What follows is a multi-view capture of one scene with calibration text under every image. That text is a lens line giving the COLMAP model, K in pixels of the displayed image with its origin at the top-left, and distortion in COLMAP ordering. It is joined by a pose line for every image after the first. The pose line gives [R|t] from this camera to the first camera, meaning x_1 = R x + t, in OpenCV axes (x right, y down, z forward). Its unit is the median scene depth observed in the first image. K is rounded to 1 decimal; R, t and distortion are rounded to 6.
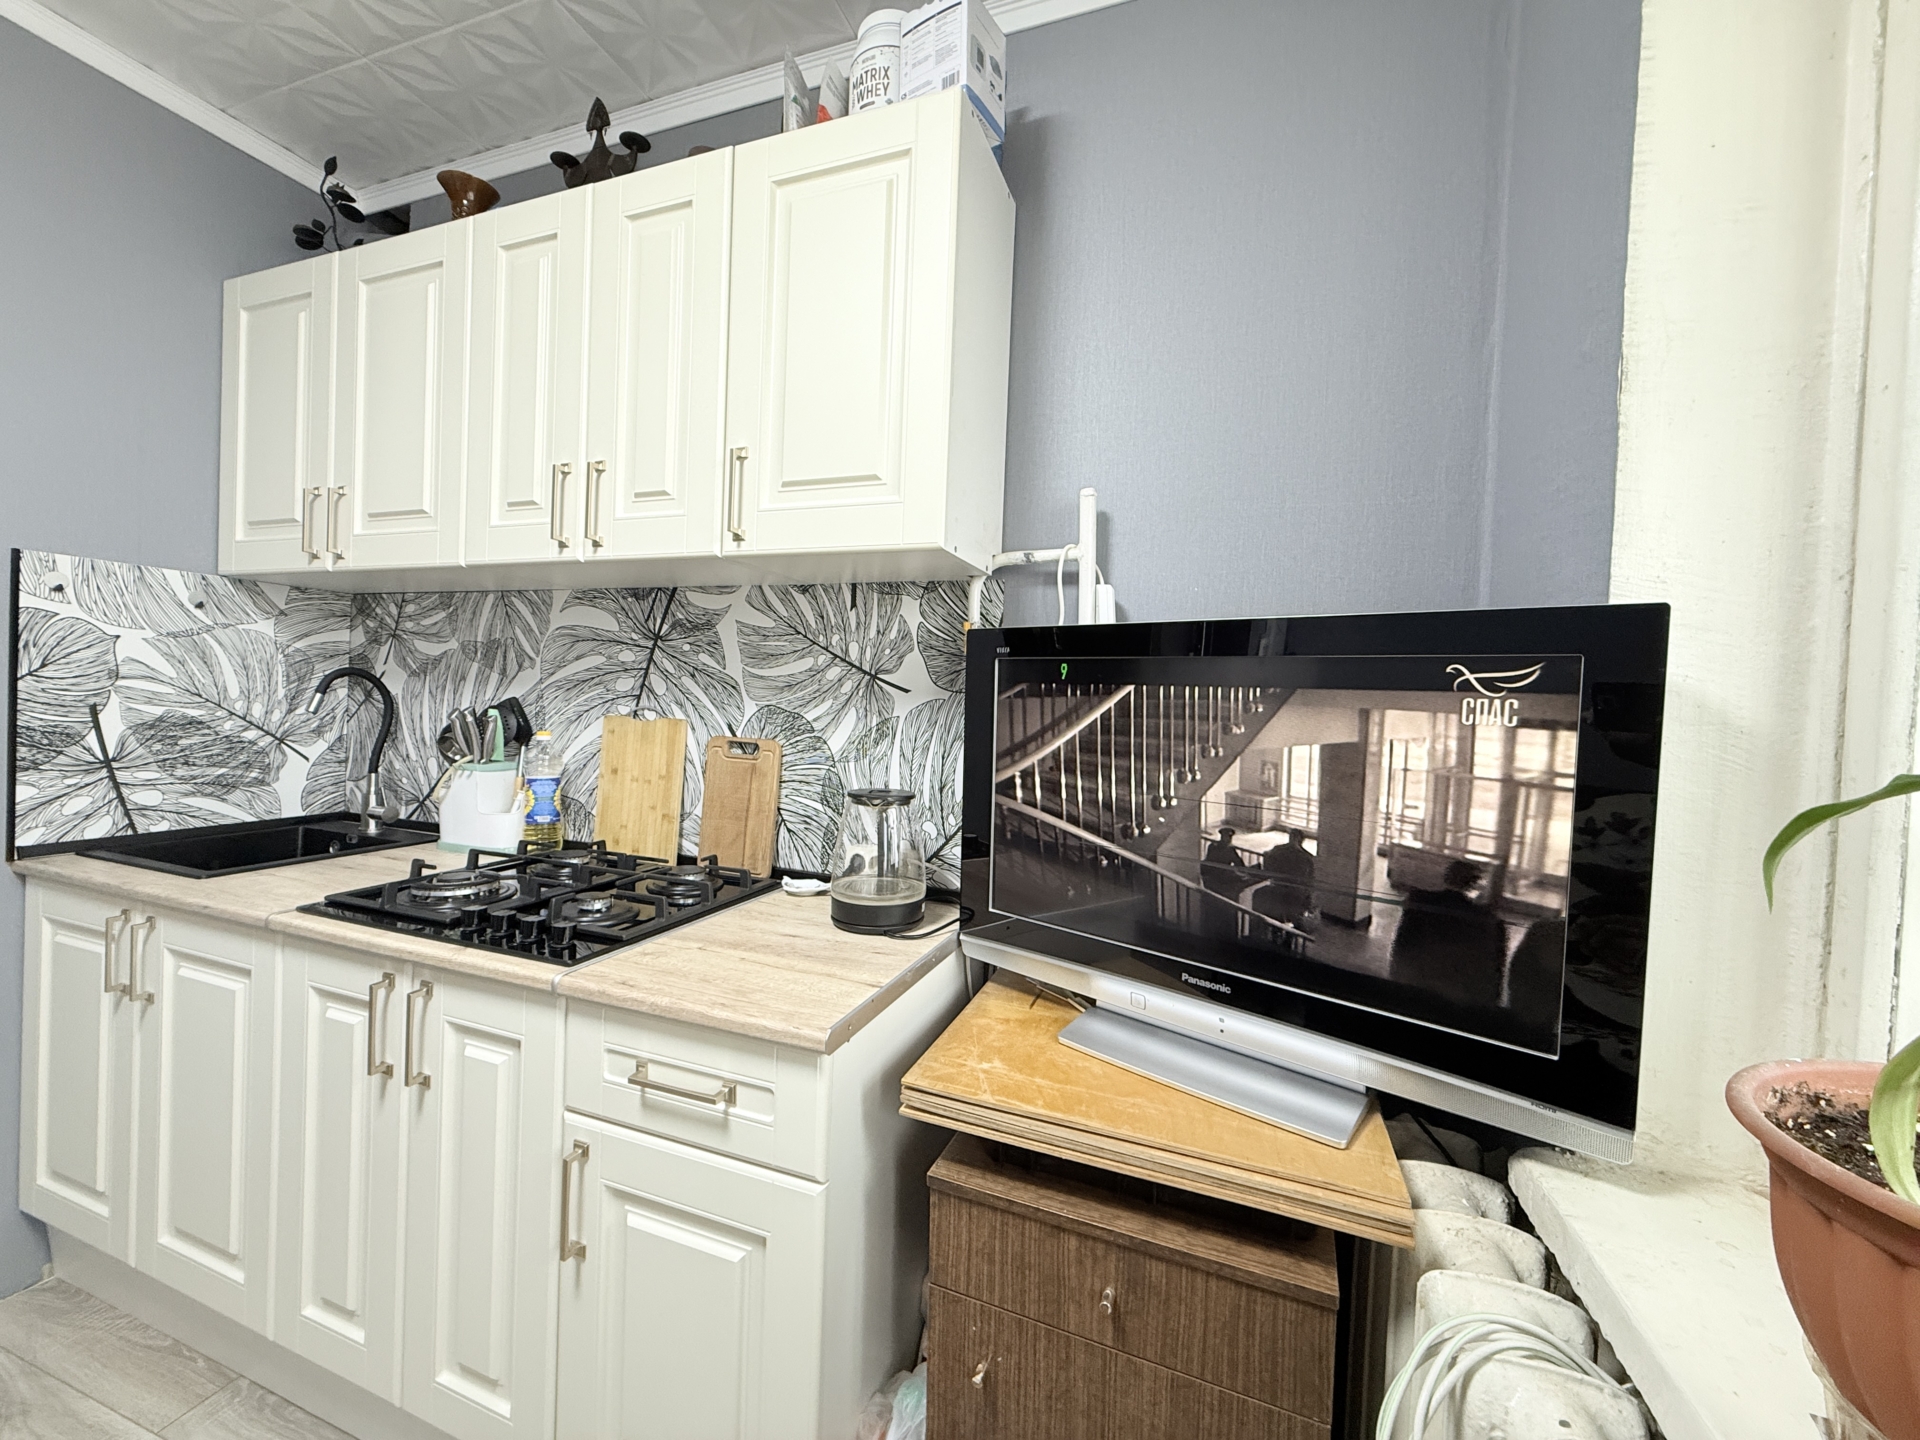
lens RADIAL K [[760.0, 0, 952.2], [0, 760.0, 720.6], [0, 0, 1]] dist [0.000548, -0.000050]
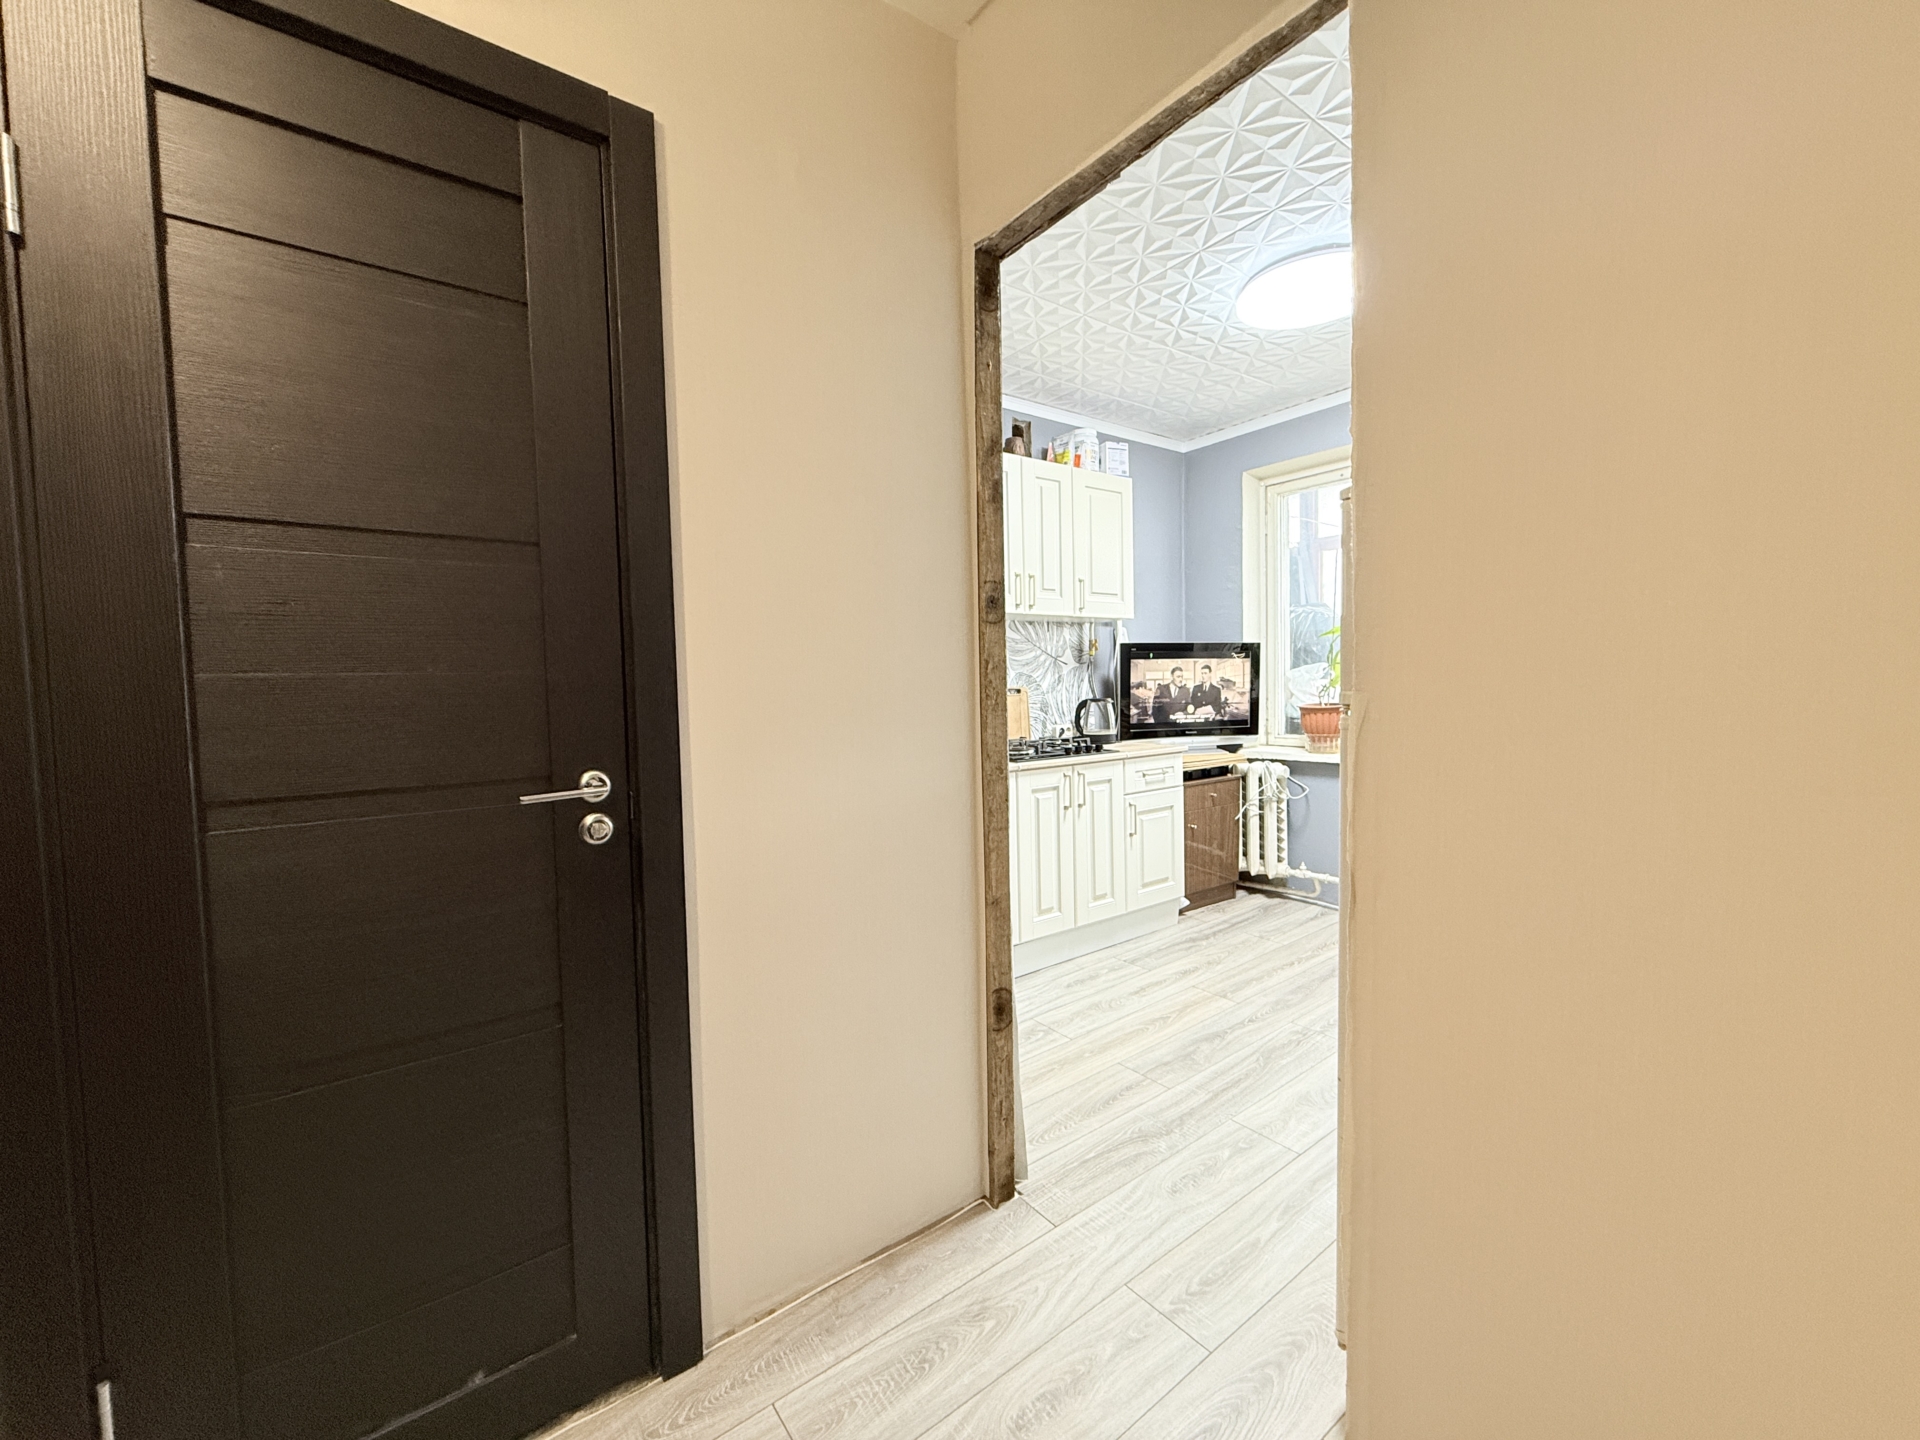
lens RADIAL K [[760.0, 0, 952.2], [0, 760.0, 720.6], [0, 0, 1]] dist [0.000548, -0.000050]
pose [[0.554239, -0.091073, 0.827360, -2.207552], [0.063020, 0.995734, 0.067390, -0.041189], [-0.829968, 0.014790, 0.557614, -0.121693]]
